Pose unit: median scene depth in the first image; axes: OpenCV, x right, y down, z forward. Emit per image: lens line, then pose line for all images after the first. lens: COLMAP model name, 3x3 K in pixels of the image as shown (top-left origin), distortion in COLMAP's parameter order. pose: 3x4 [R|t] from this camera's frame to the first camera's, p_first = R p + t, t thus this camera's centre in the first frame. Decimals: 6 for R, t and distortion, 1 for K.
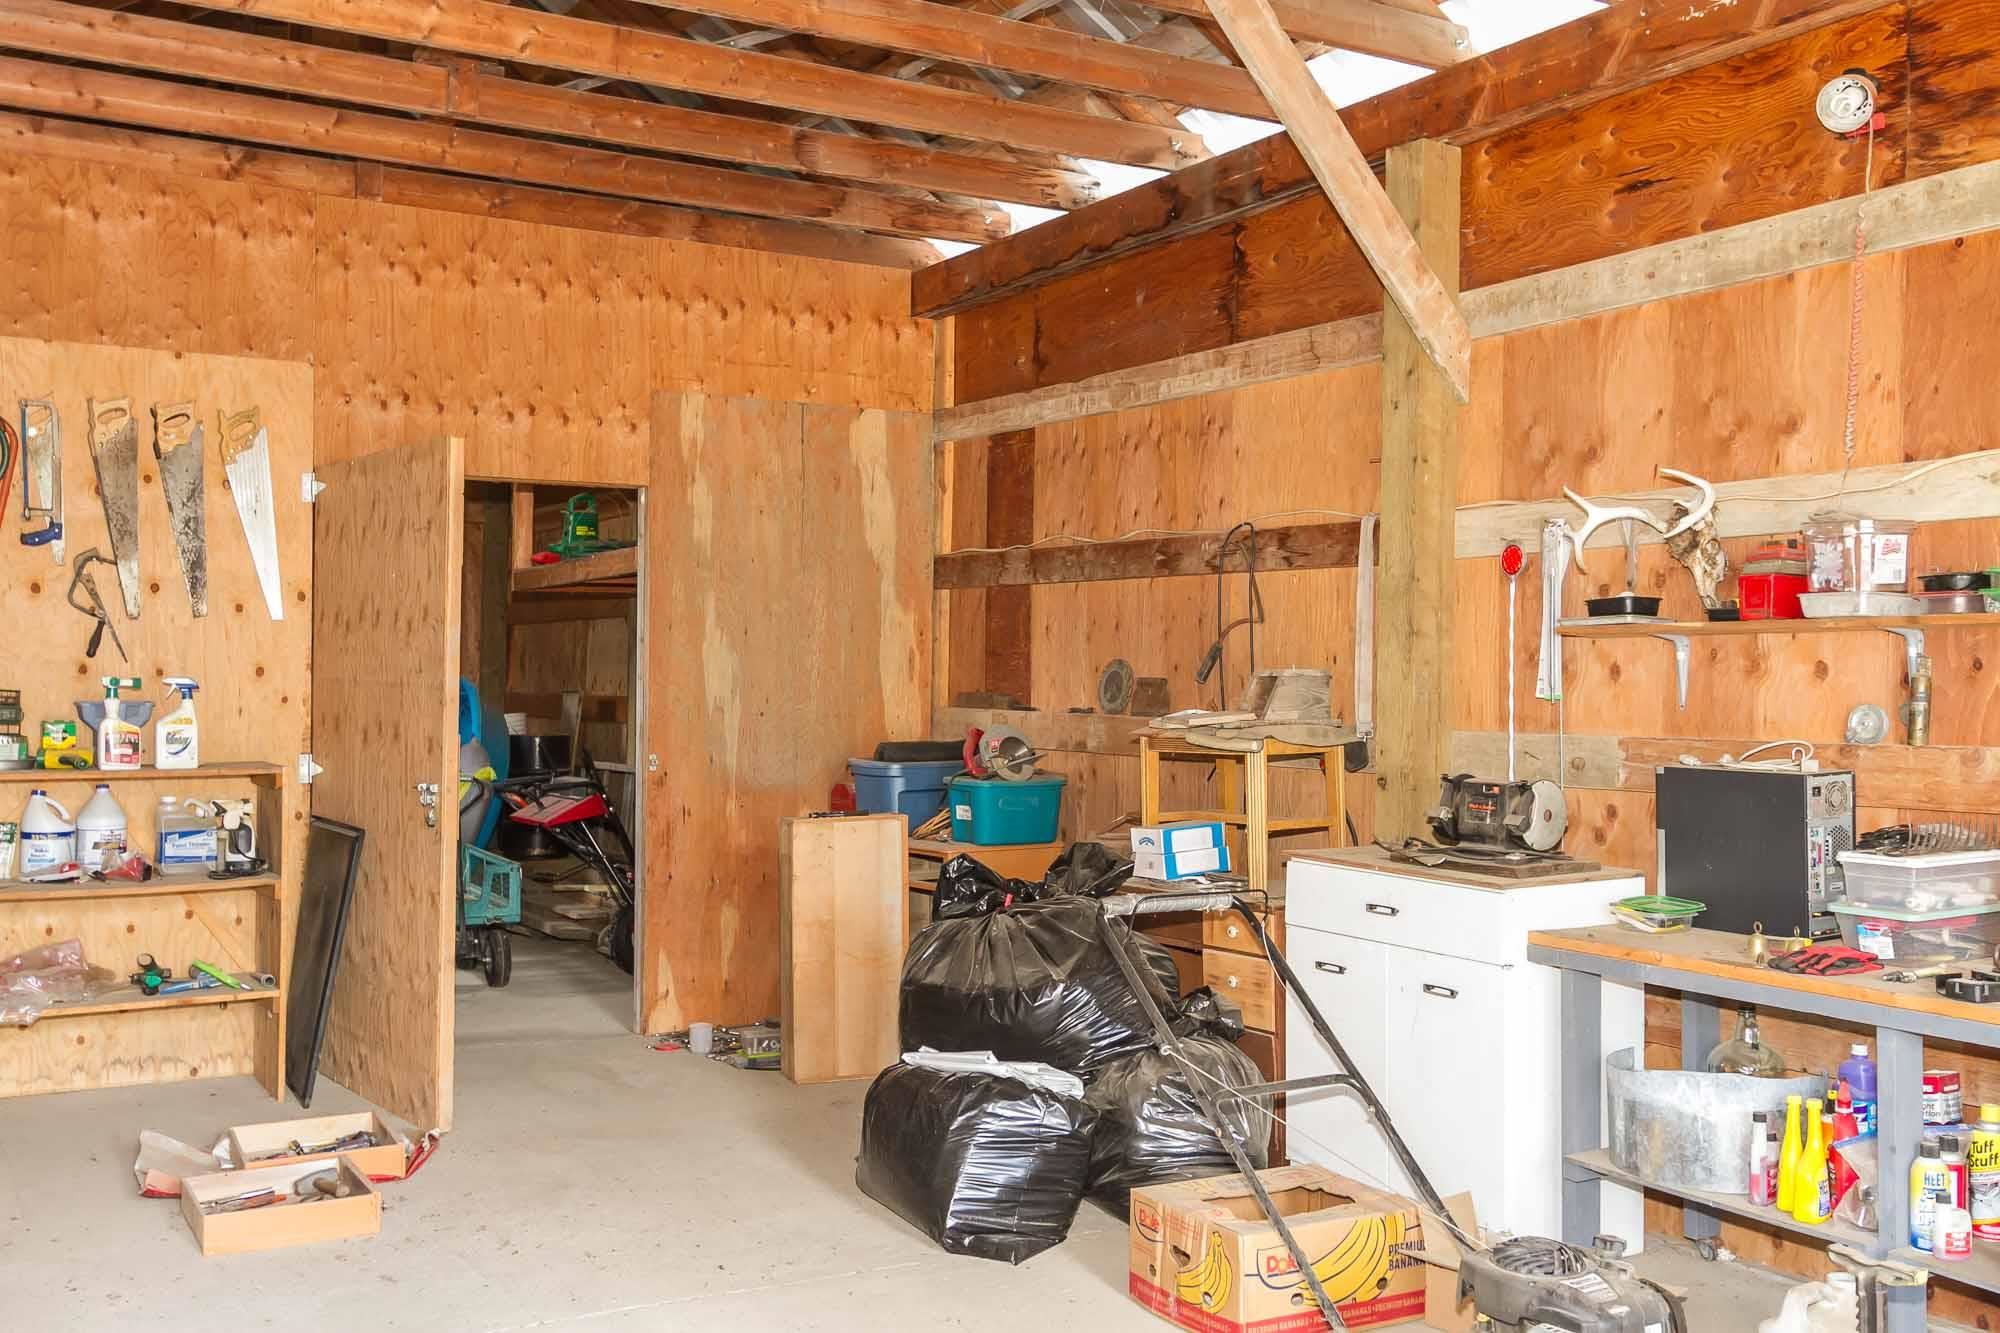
lens RADIAL K [[1865.2, 0, 998.7], [0, 1865.2, 666.4], [0, 0, 1]] dist [0.003681, 0.000000]
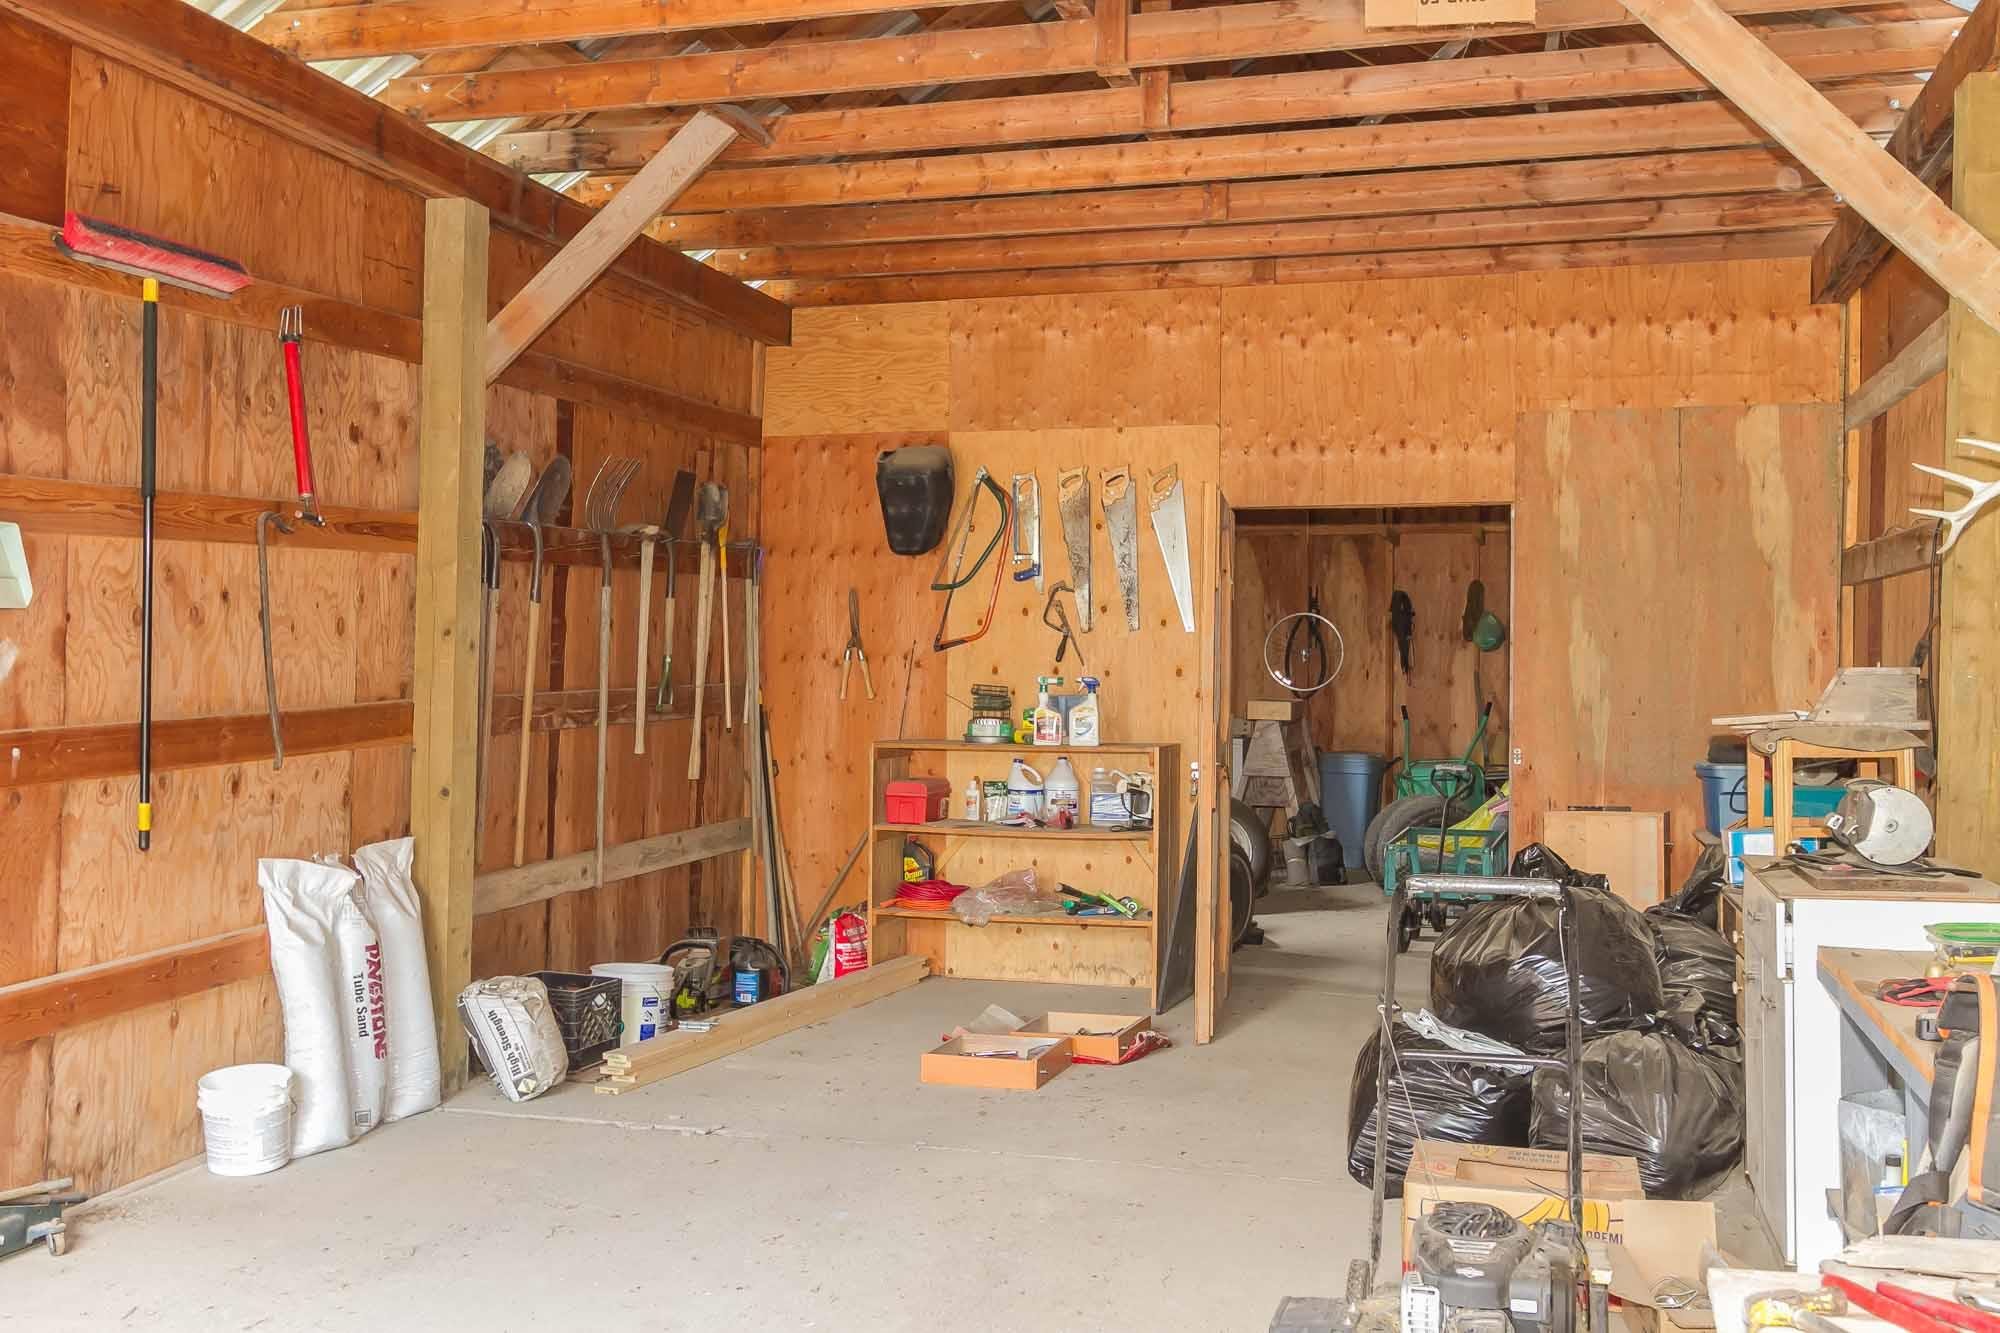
lens RADIAL K [[1865.2, 0, 996.3], [0, 1865.2, 664.2], [0, 0, 1]] dist [0.003681, 0.000000]
pose [[0.692698, -0.004573, -0.721213, 0.402183], [0.001700, 0.999987, -0.004709, 0.002648], [0.721226, 0.002036, 0.692697, 0.032279]]
